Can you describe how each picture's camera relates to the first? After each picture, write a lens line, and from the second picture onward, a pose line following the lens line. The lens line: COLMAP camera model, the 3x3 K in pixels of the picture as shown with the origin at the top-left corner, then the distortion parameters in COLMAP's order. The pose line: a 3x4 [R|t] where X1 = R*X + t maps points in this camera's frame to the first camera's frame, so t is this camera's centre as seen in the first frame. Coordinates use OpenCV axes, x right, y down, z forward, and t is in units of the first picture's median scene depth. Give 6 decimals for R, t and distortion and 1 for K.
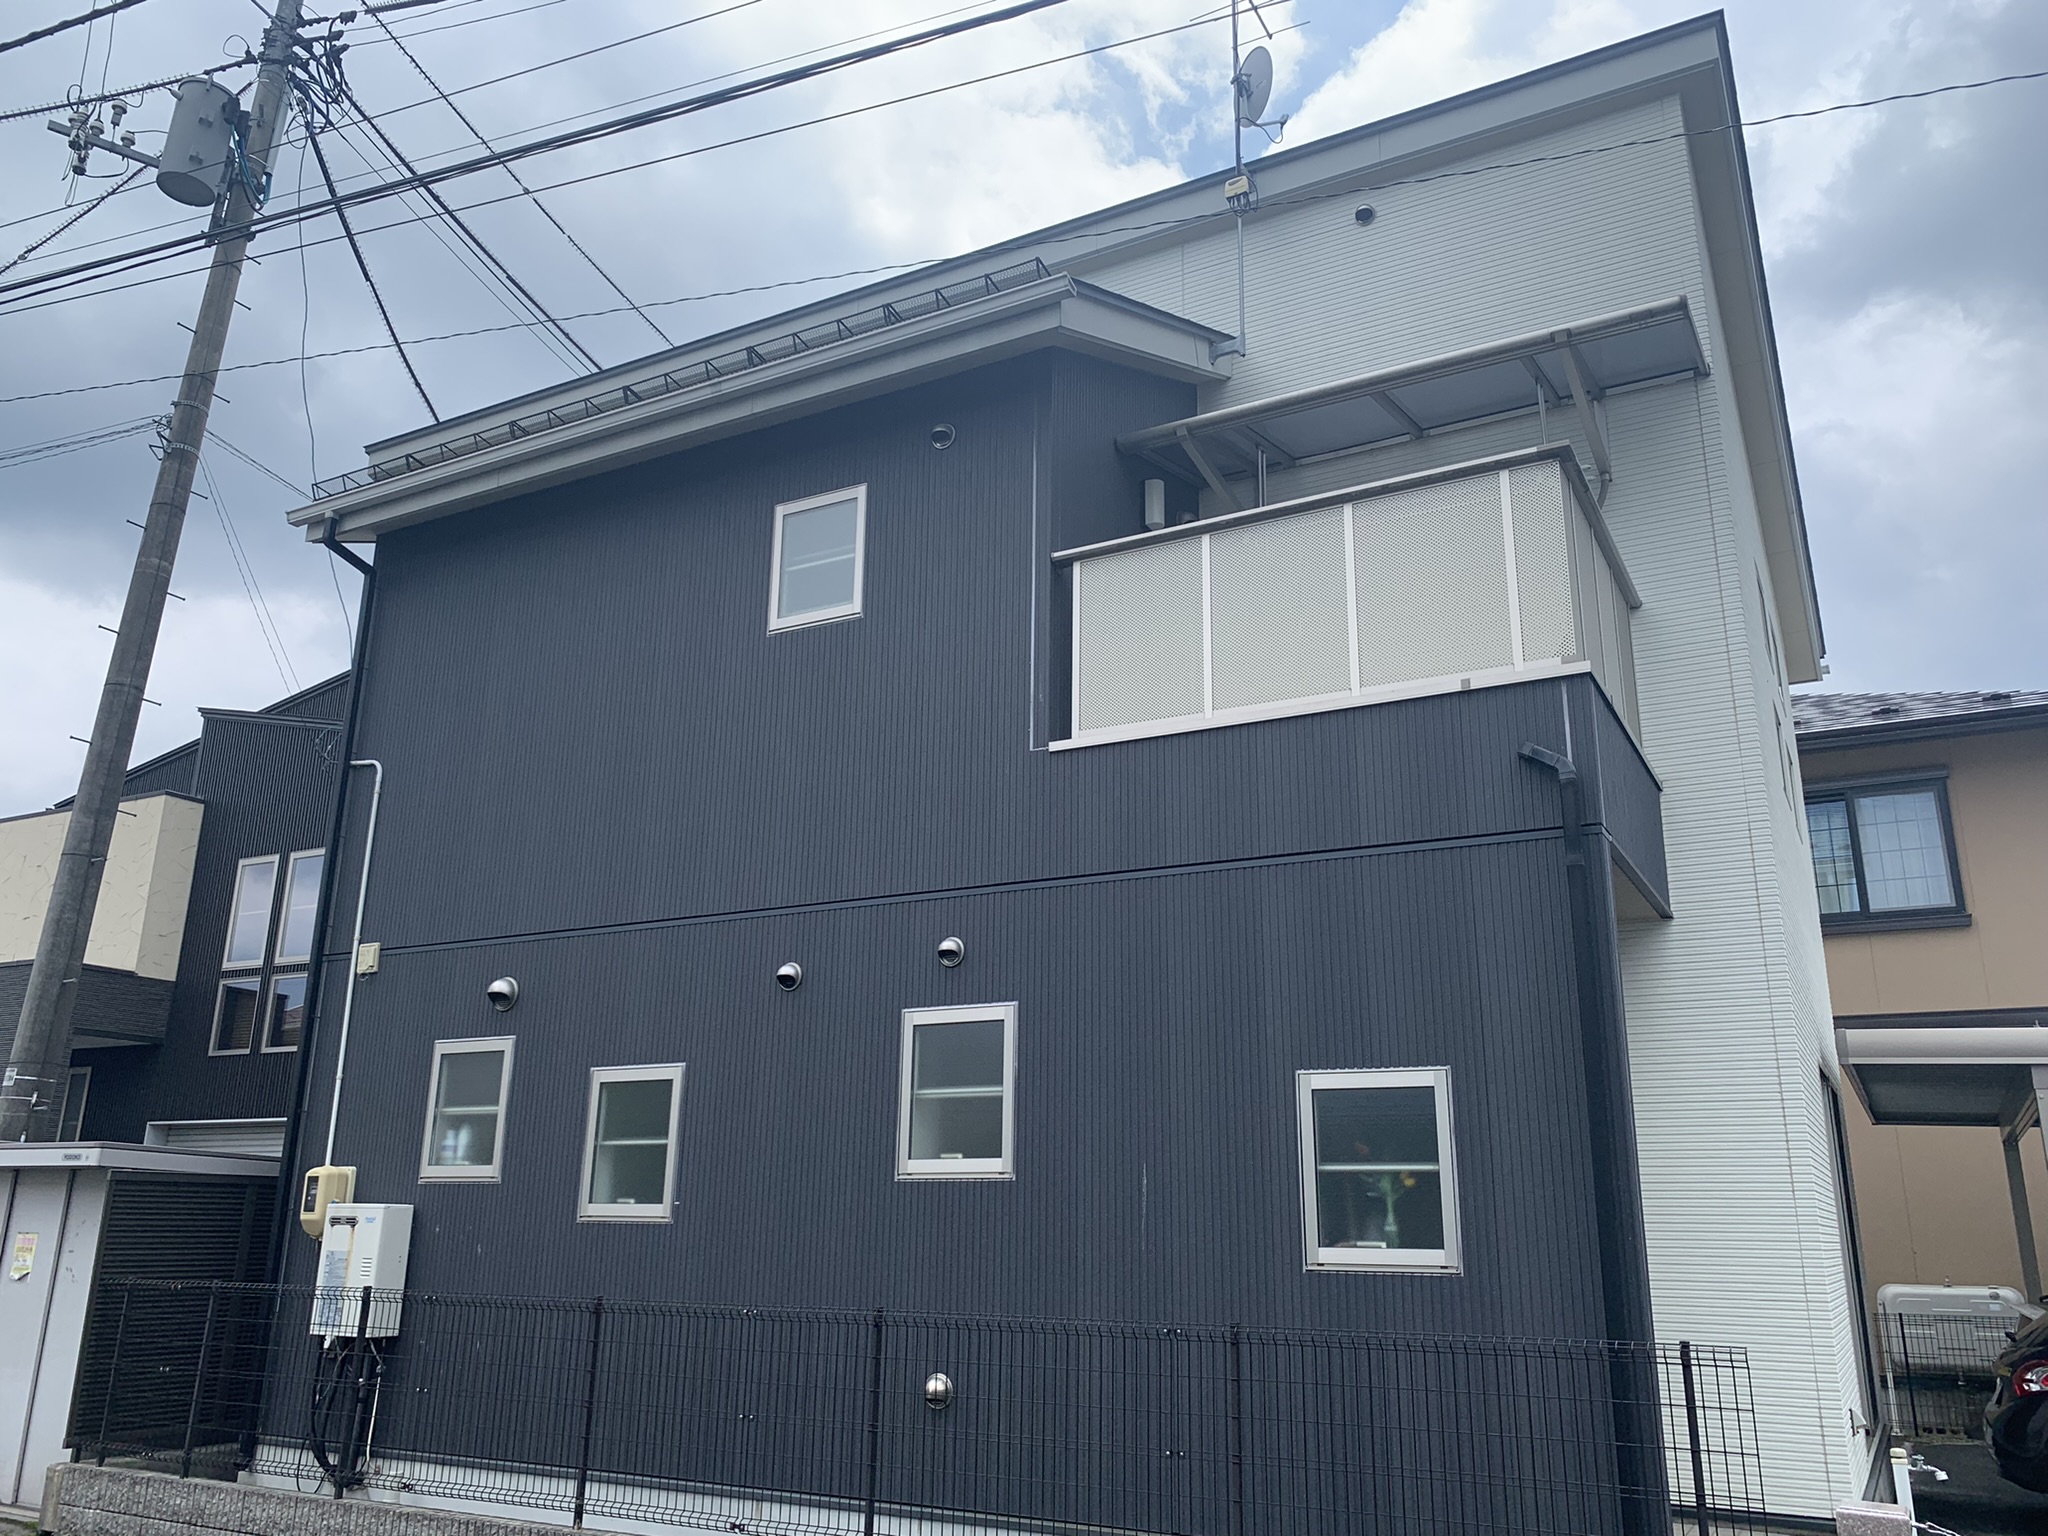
lens RADIAL K [[1581.3, 0, 1024.0], [0, 1581.3, 768.0], [0, 0, 1]] dist [0.005848, 0.005557]
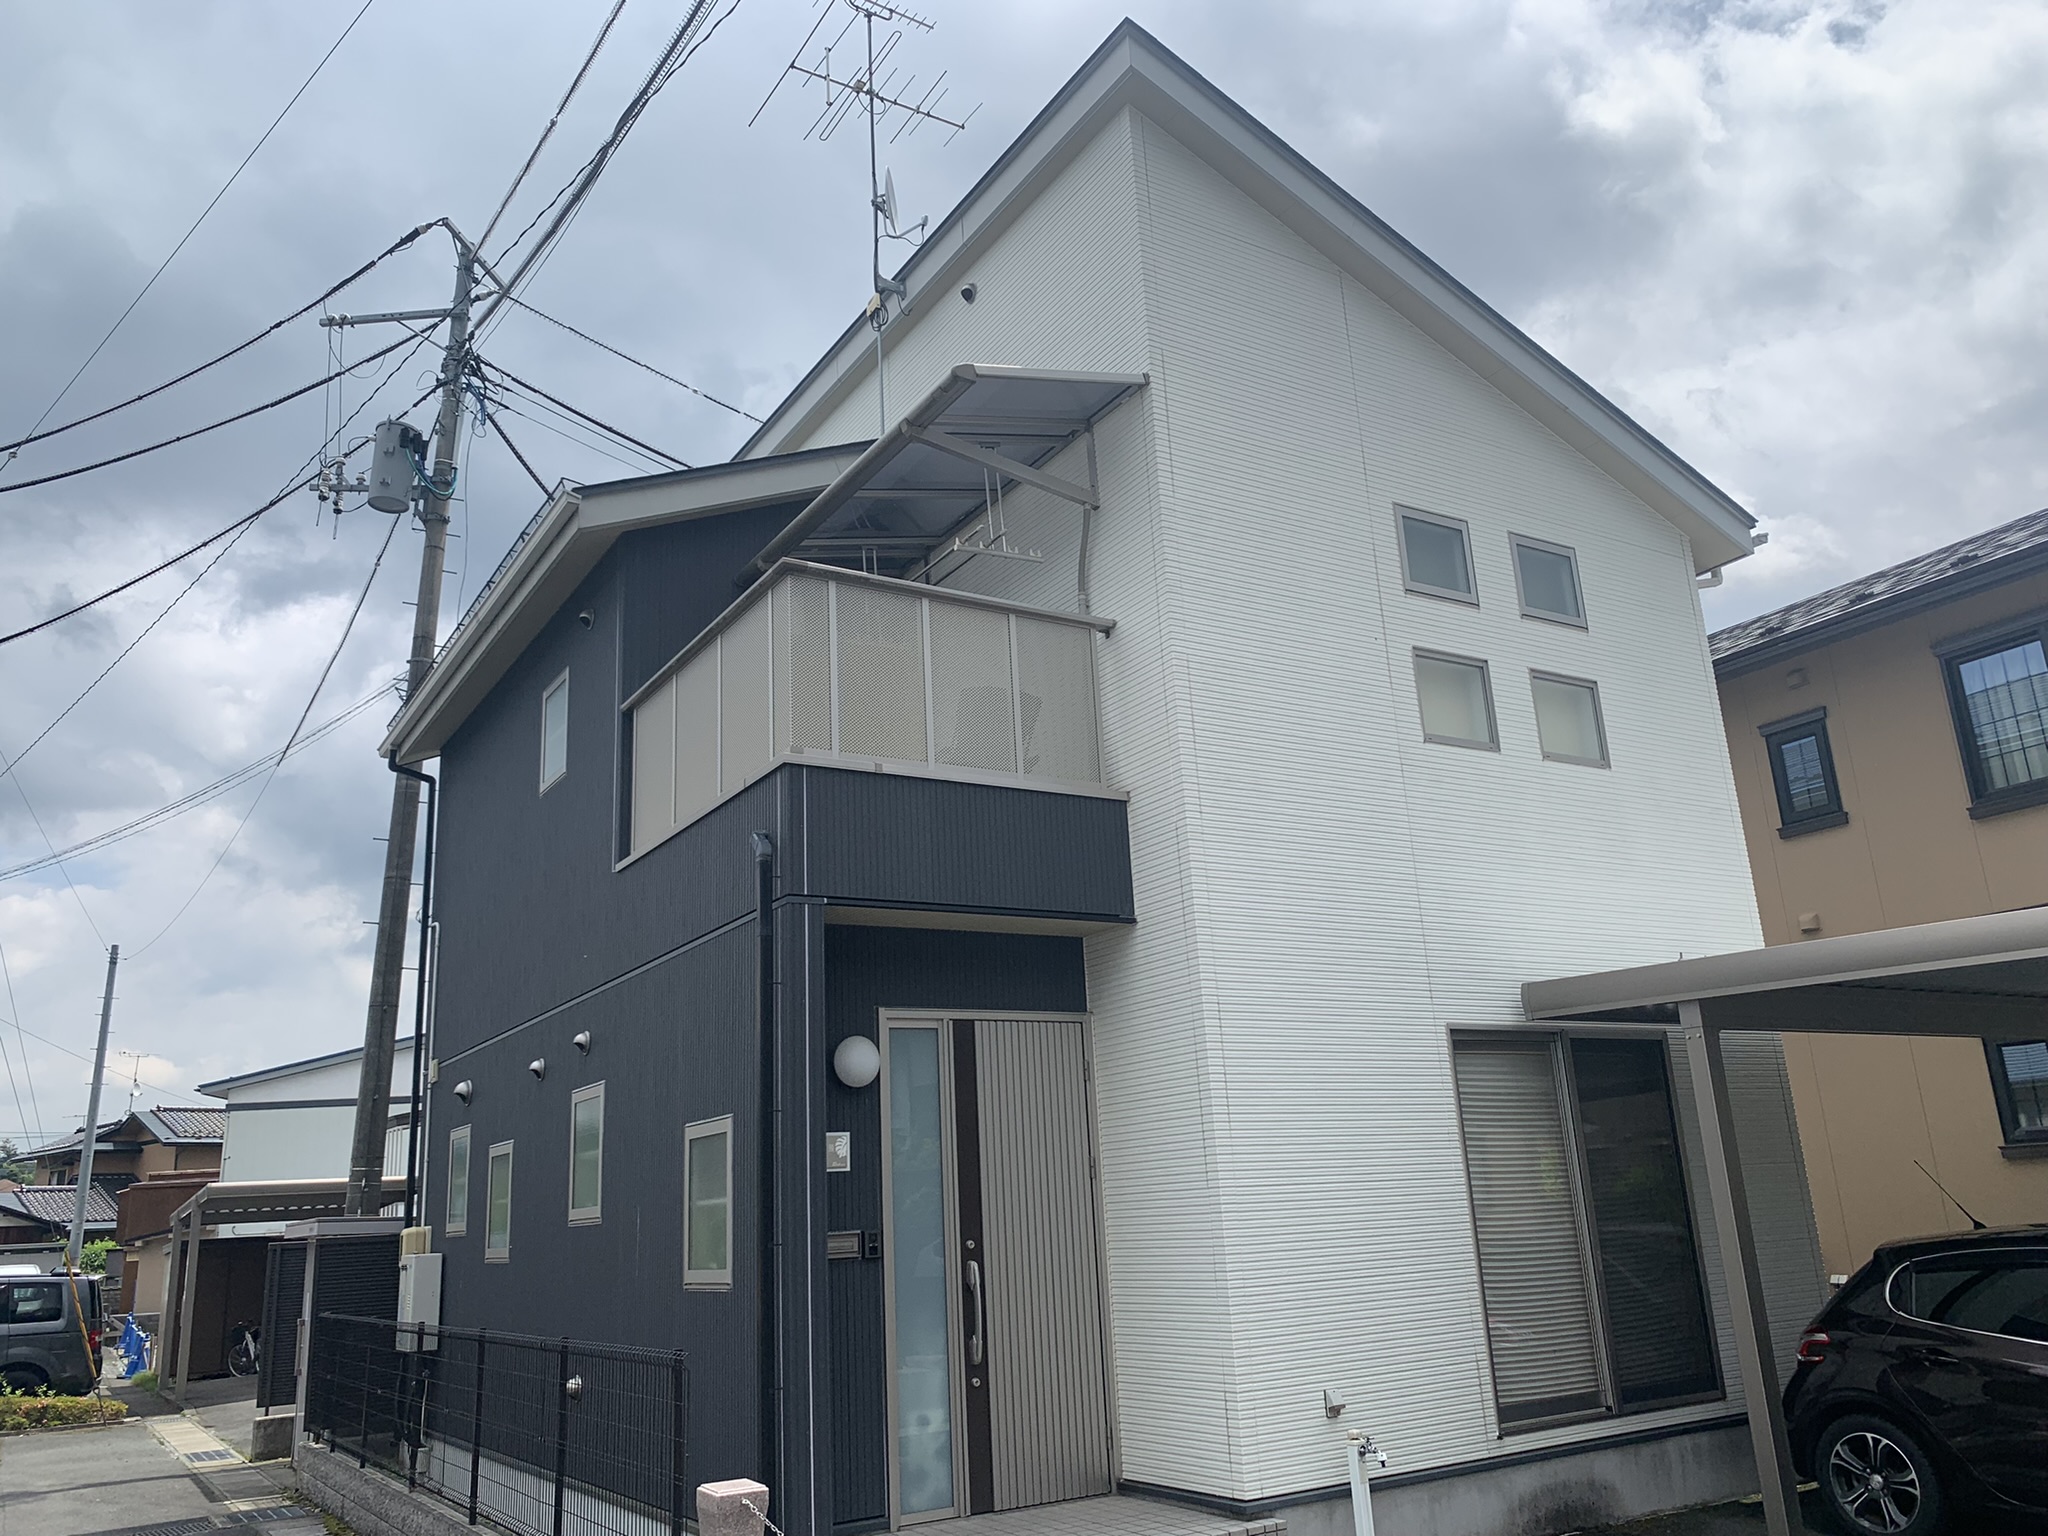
lens RADIAL K [[1581.3, 0, 1024.0], [0, 1581.3, 768.0], [0, 0, 1]] dist [0.005848, 0.005557]
pose [[0.871116, -0.194911, -0.450740, 0.756251], [0.200844, 0.978991, -0.035182, 0.015604], [0.448128, -0.059880, 0.891962, 0.039217]]
